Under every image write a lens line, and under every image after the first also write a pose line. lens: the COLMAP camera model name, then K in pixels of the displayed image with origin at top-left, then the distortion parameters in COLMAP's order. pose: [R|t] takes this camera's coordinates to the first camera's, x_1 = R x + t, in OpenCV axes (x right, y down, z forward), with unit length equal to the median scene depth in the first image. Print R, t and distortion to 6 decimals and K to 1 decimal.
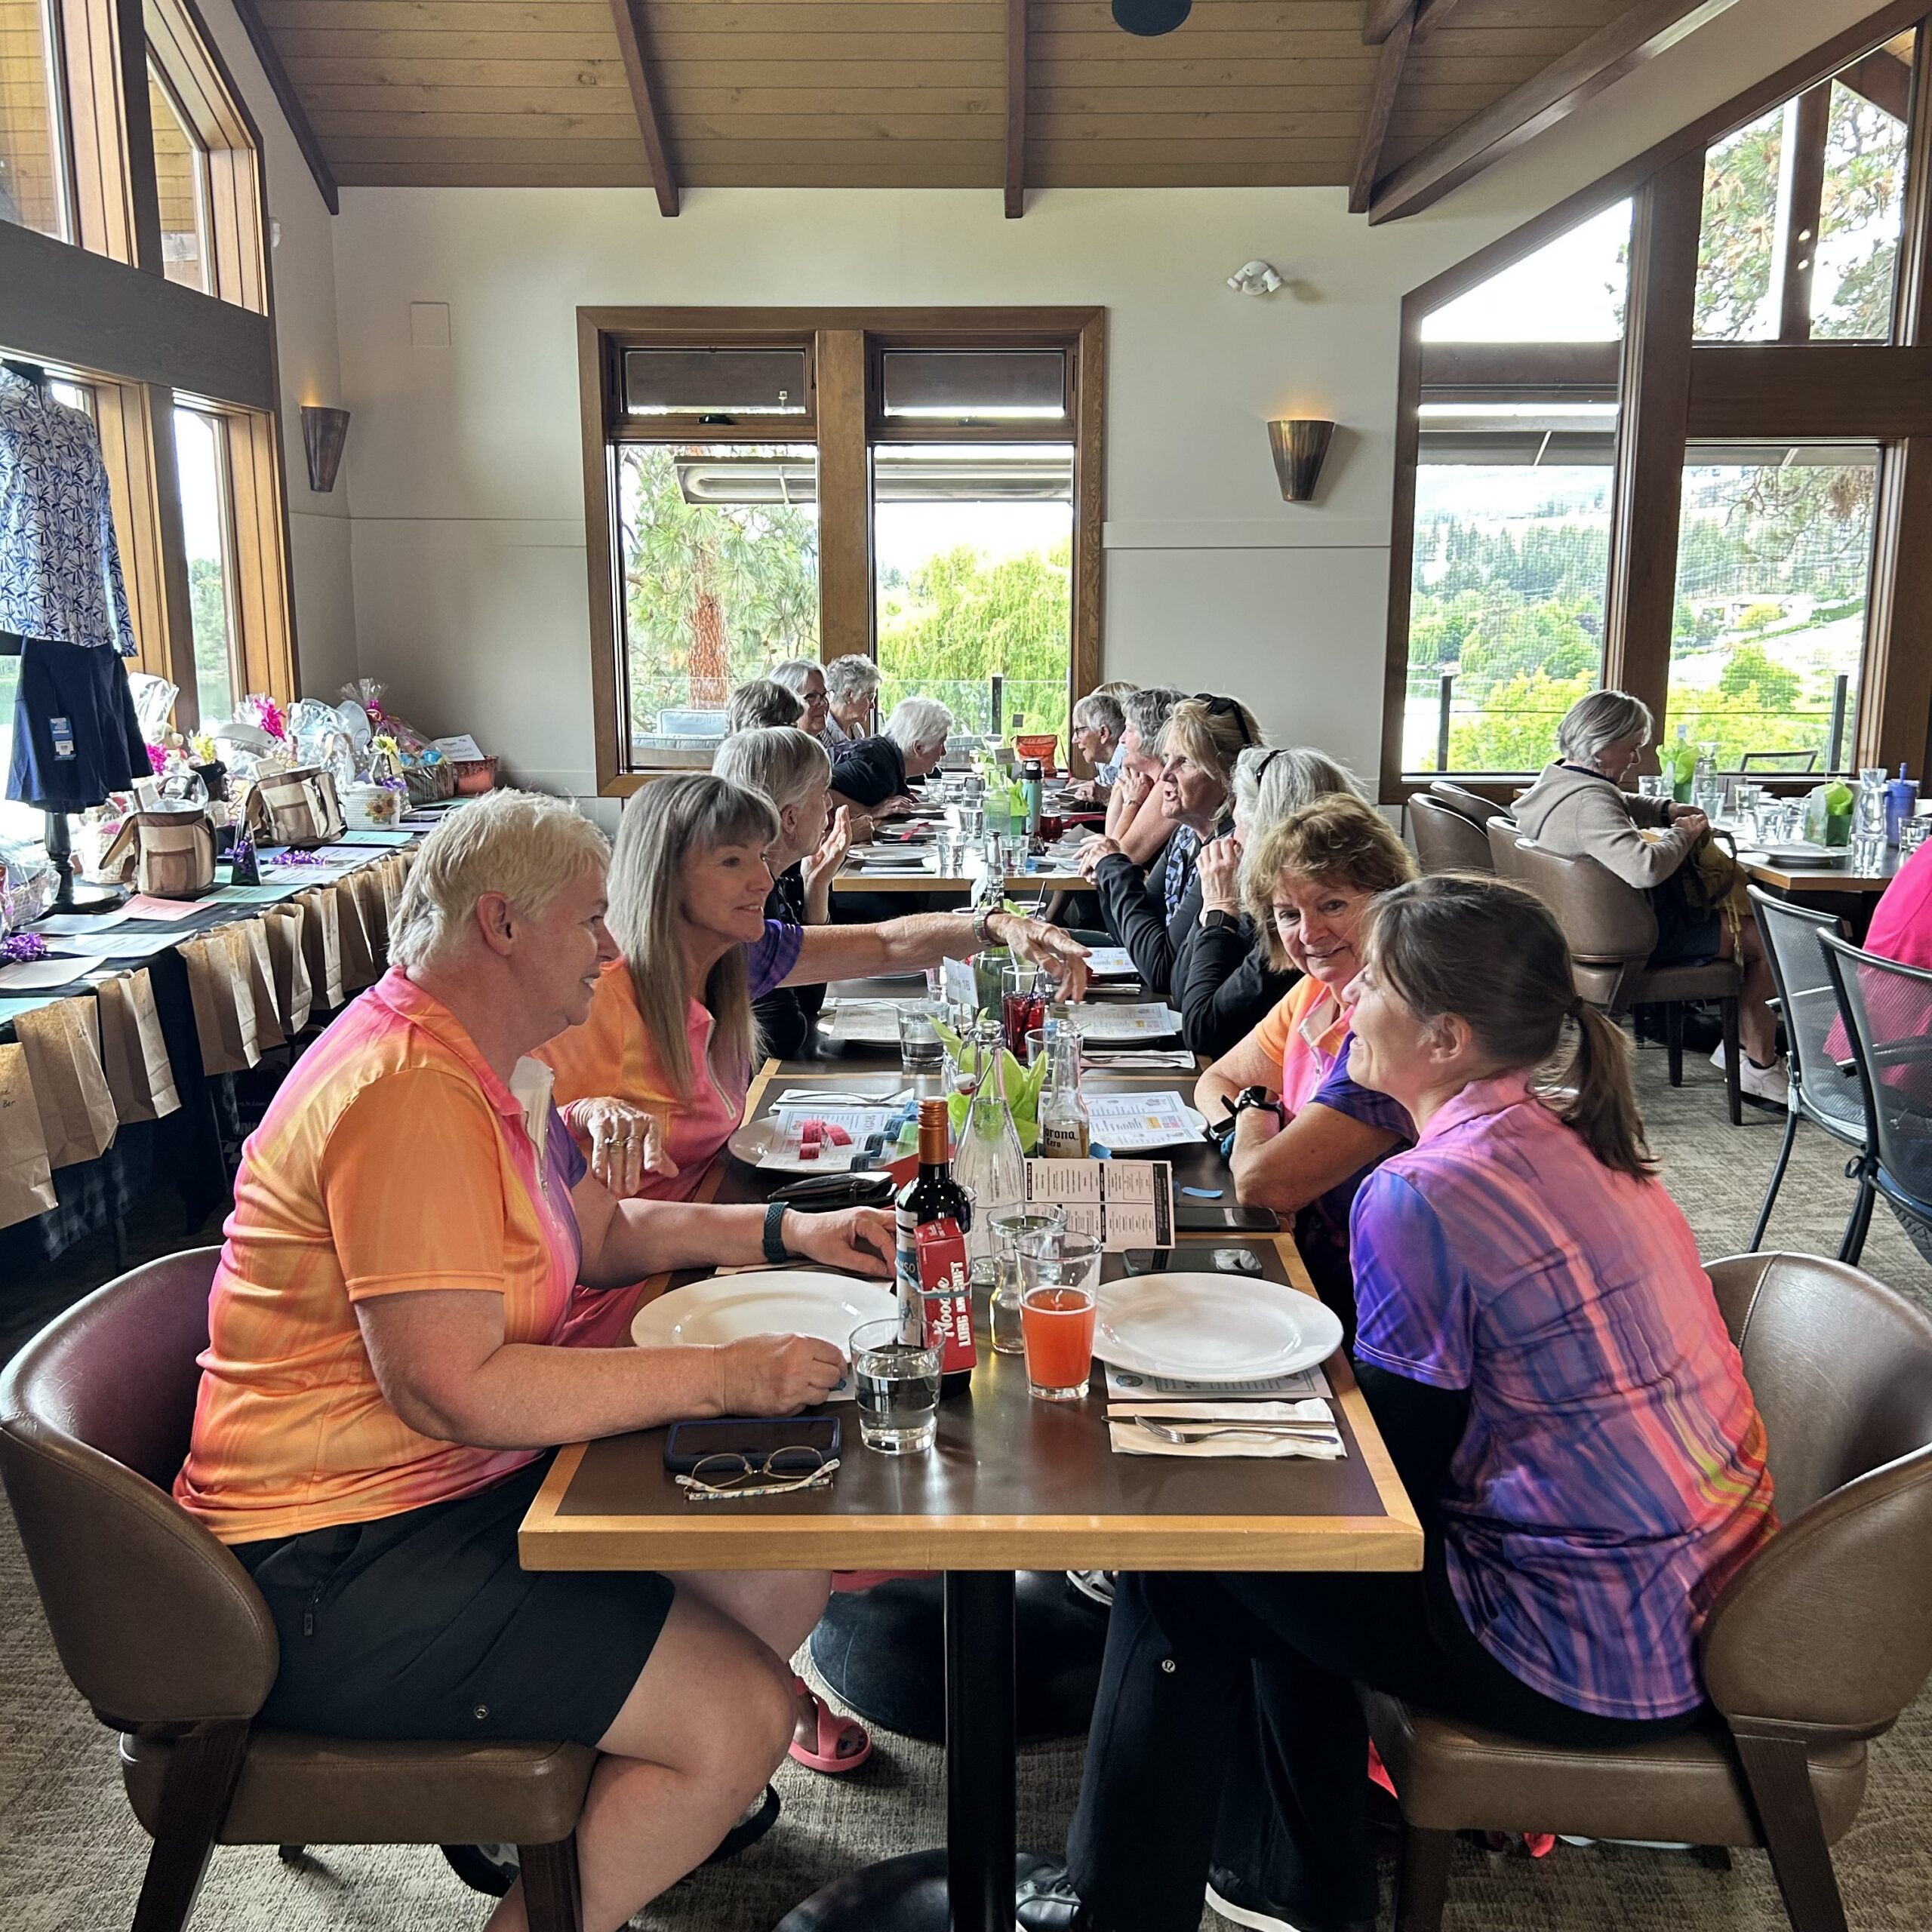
lens RADIAL K [[2003.3, 0, 1010.3], [0, 2003.3, 1046.5], [0, 0, 1]] dist [-0.002412, 0.000000]
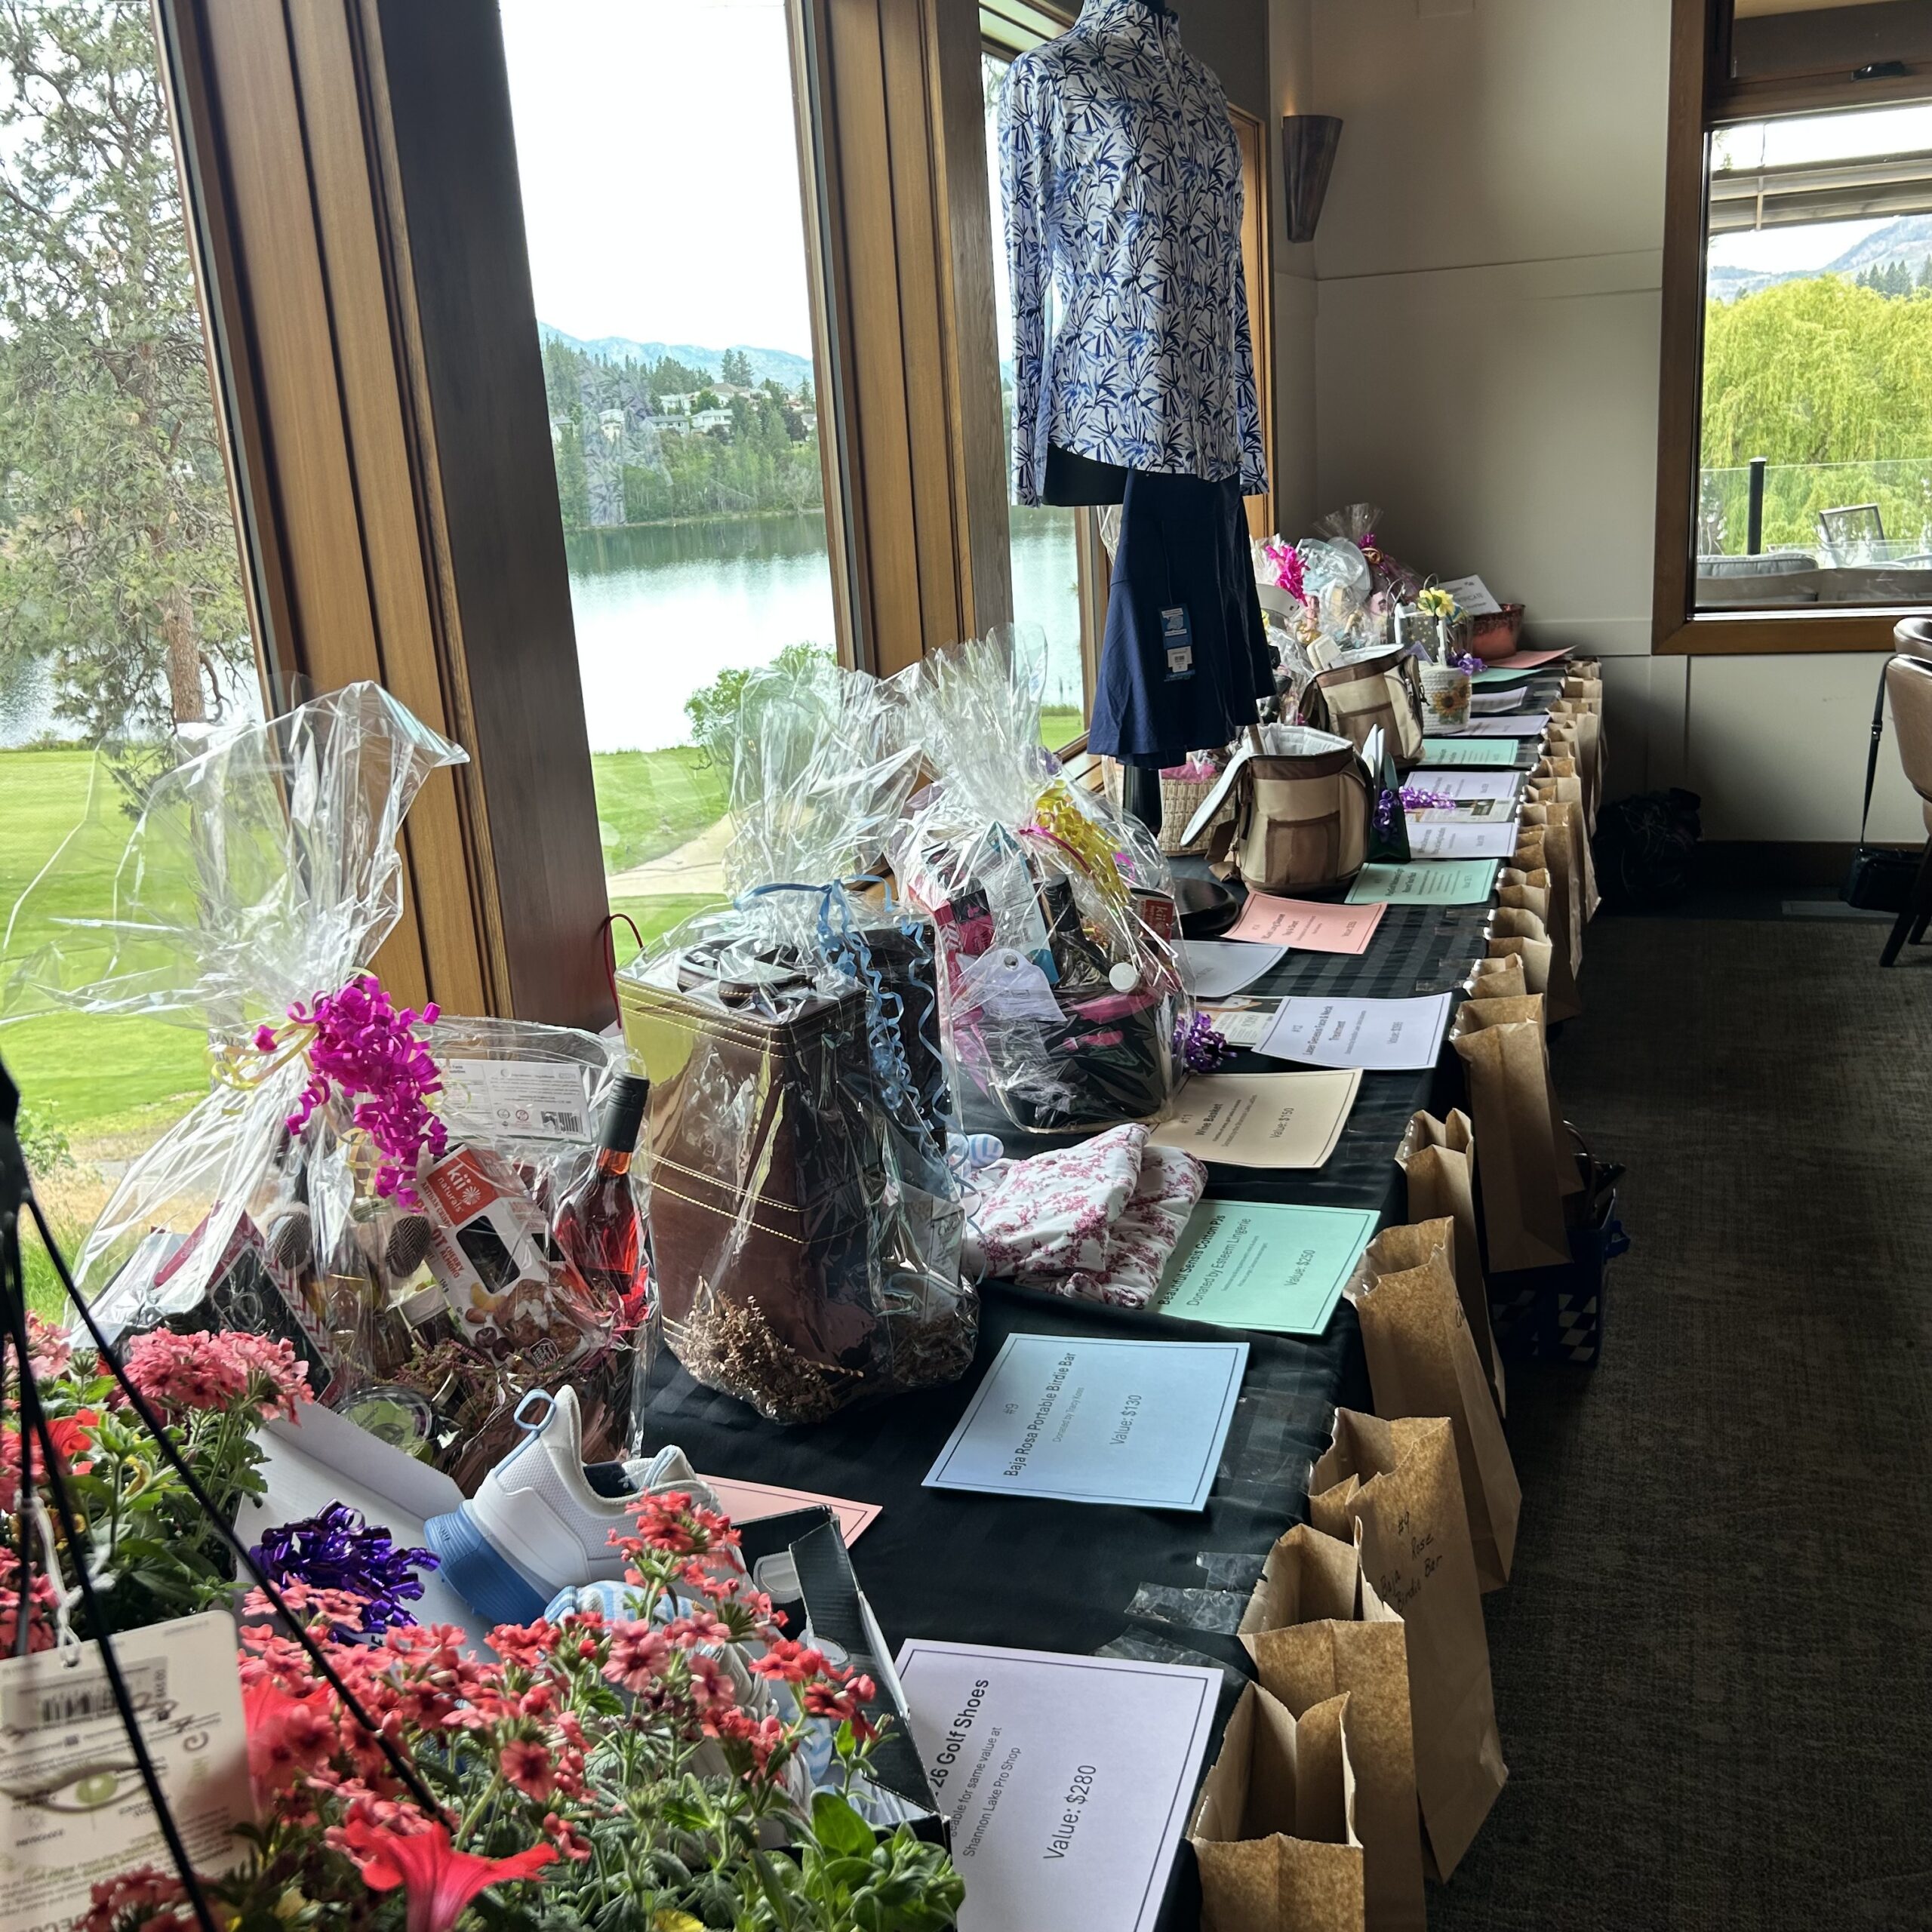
lens RADIAL K [[2003.3, 0, 964.4], [0, 2003.3, 965.0], [0, 0, 1]] dist [-0.002412, 0.000000]
pose [[0.947633, 0.012454, -0.319118, -0.344892], [0.005230, 0.998500, 0.054498, -0.092571], [0.319318, -0.053313, 0.946147, 0.425466]]
